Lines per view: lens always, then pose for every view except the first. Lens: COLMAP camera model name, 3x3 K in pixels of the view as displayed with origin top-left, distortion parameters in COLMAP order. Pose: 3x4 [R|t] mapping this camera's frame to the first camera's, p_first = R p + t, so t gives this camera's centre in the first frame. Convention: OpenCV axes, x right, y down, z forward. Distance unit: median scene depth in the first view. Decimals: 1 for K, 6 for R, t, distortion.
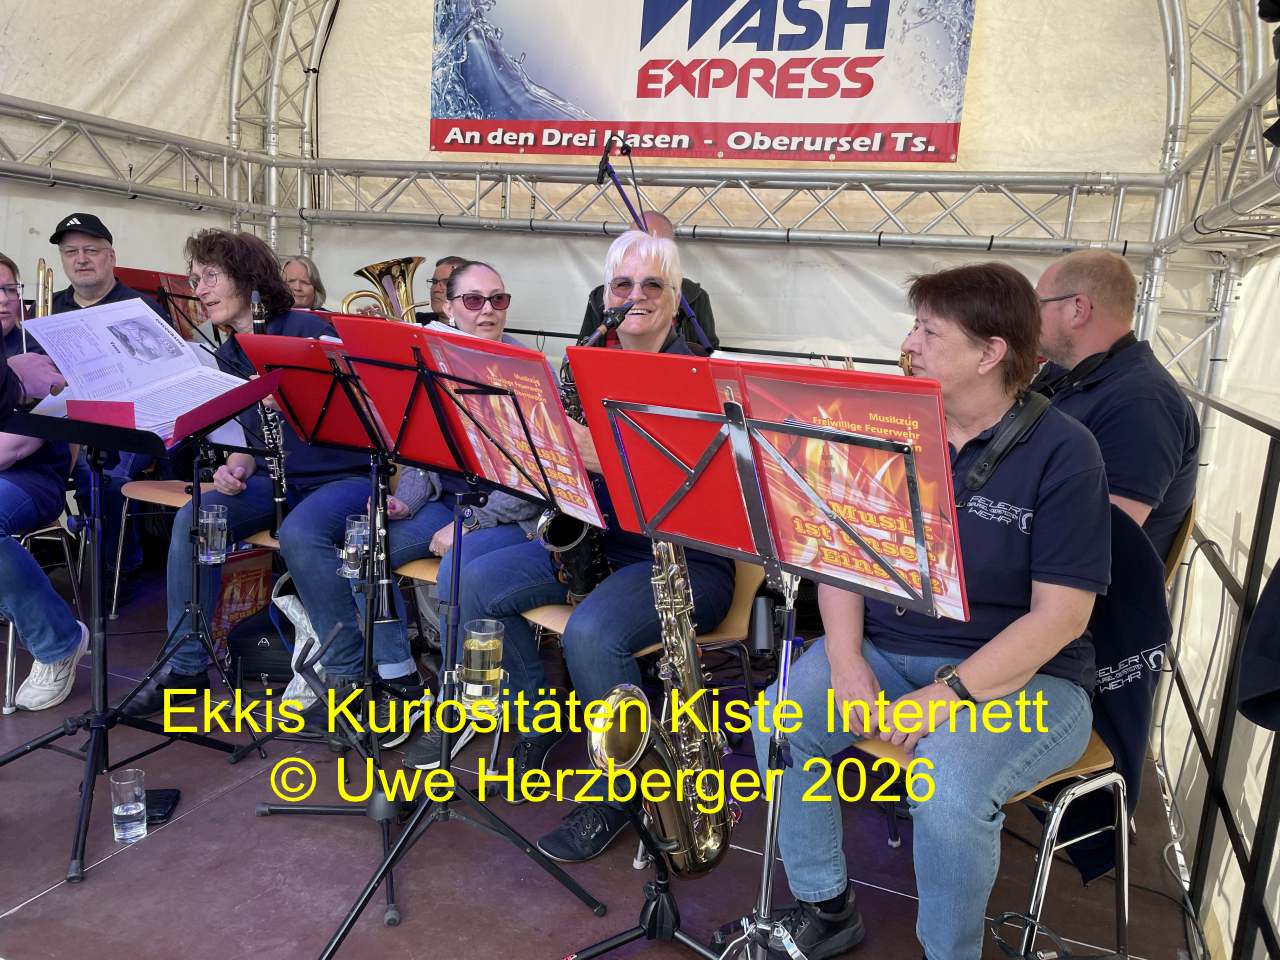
lens RADIAL K [[975.7, 0, 634.9], [0, 975.7, 468.2], [0, 0, 1]] dist [0.084853, -0.119092]
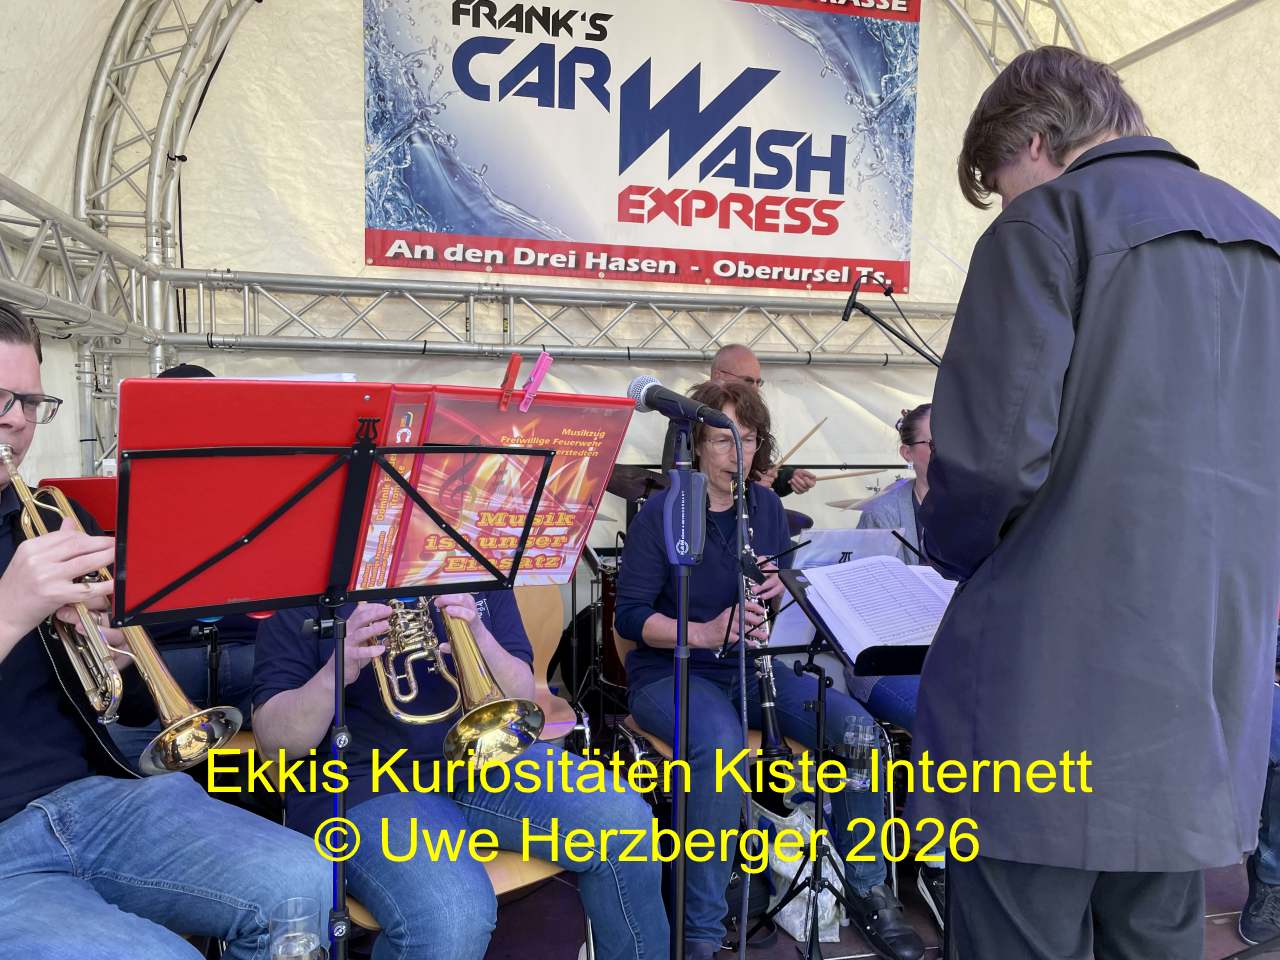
lens RADIAL K [[975.7, 0, 633.8], [0, 975.7, 481.2], [0, 0, 1]] dist [0.084853, -0.119092]
pose [[0.822268, -0.092560, 0.561524, -0.602132], [0.140141, 0.989234, -0.042154, -0.084034], [-0.551576, 0.113355, 0.826386, 0.233518]]
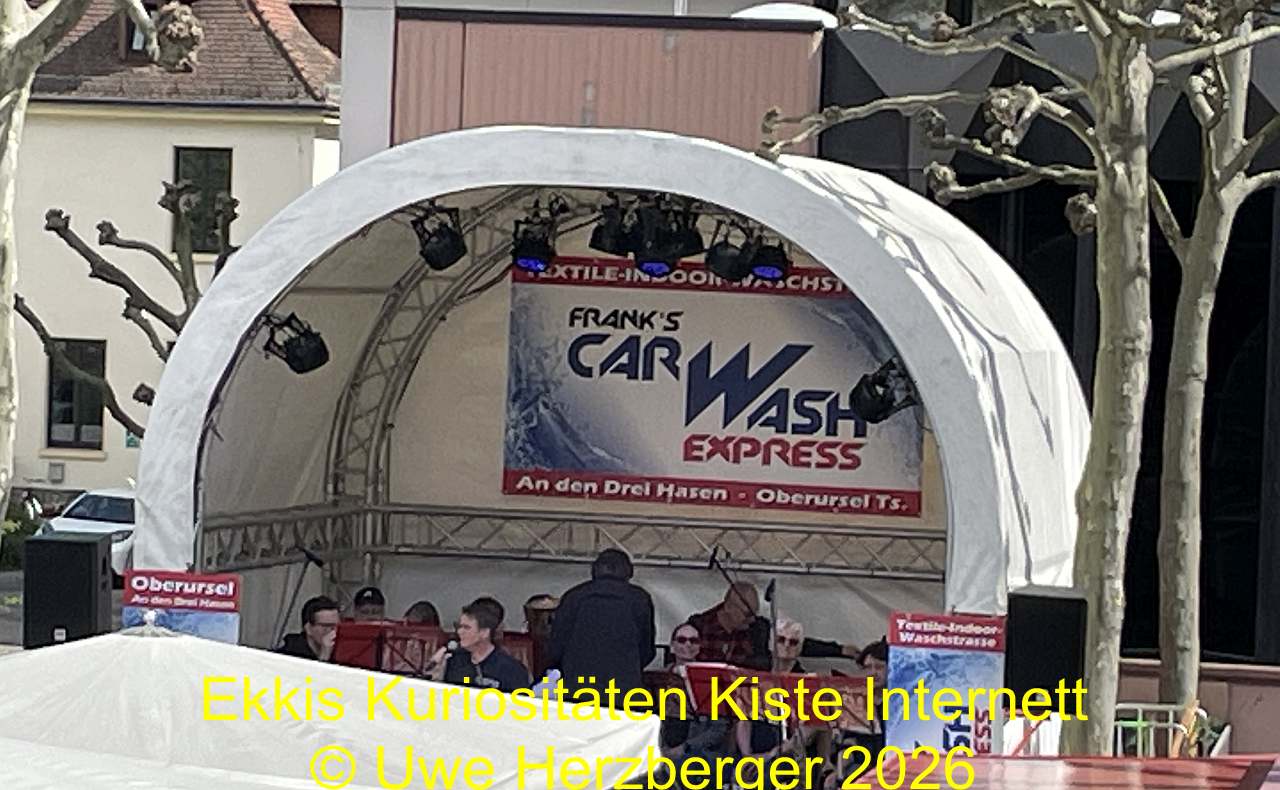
lens RADIAL K [[4746.9, 0, 630.6], [0, 4746.9, 389.3], [0, 0, 1]] dist [0.637067, 0.000000]
pose [[0.984097, -0.030159, 0.175053, -1.252995], [0.056255, 0.987671, -0.146085, 0.475972], [-0.168489, 0.153610, 0.973661, -5.506118]]
